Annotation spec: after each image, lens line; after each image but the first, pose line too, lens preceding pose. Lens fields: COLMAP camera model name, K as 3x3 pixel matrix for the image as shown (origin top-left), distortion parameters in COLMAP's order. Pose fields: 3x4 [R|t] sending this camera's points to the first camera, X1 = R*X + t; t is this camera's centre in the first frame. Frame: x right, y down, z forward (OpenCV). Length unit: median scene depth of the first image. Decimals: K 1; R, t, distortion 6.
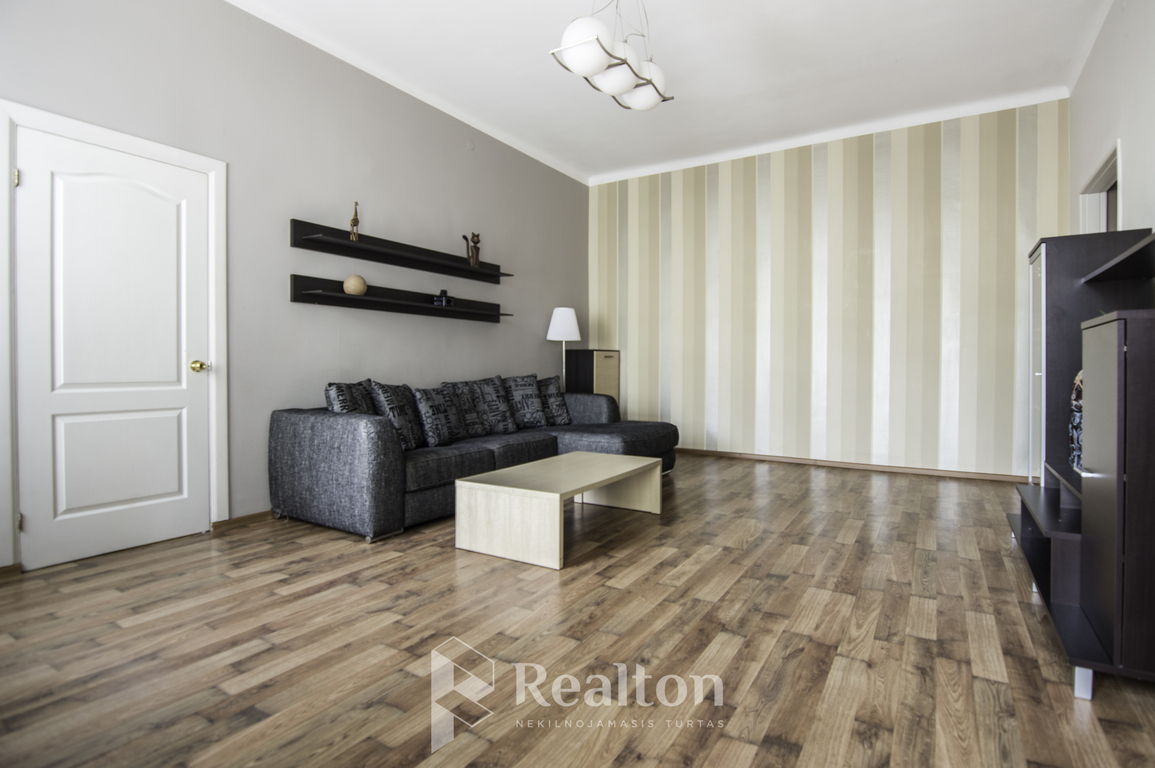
lens RADIAL K [[573.3, 0, 605.5], [0, 573.3, 372.9], [0, 0, 1]] dist [-0.009699, -0.007266]
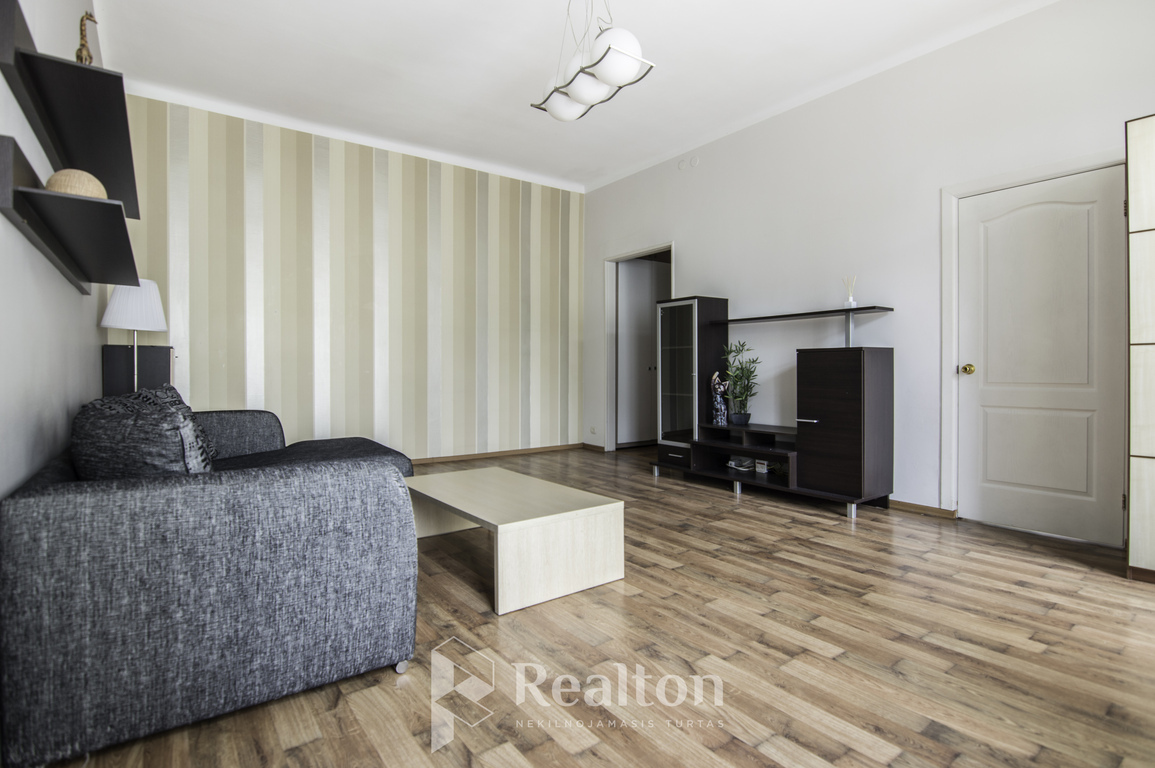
lens RADIAL K [[573.3, 0, 574.2], [0, 573.3, 371.6], [0, 0, 1]] dist [-0.009699, -0.007266]
pose [[0.385834, -0.007553, 0.922537, -1.308920], [0.012591, 0.999916, 0.002920, -0.021431], [-0.922482, 0.010489, 0.385897, 0.885692]]
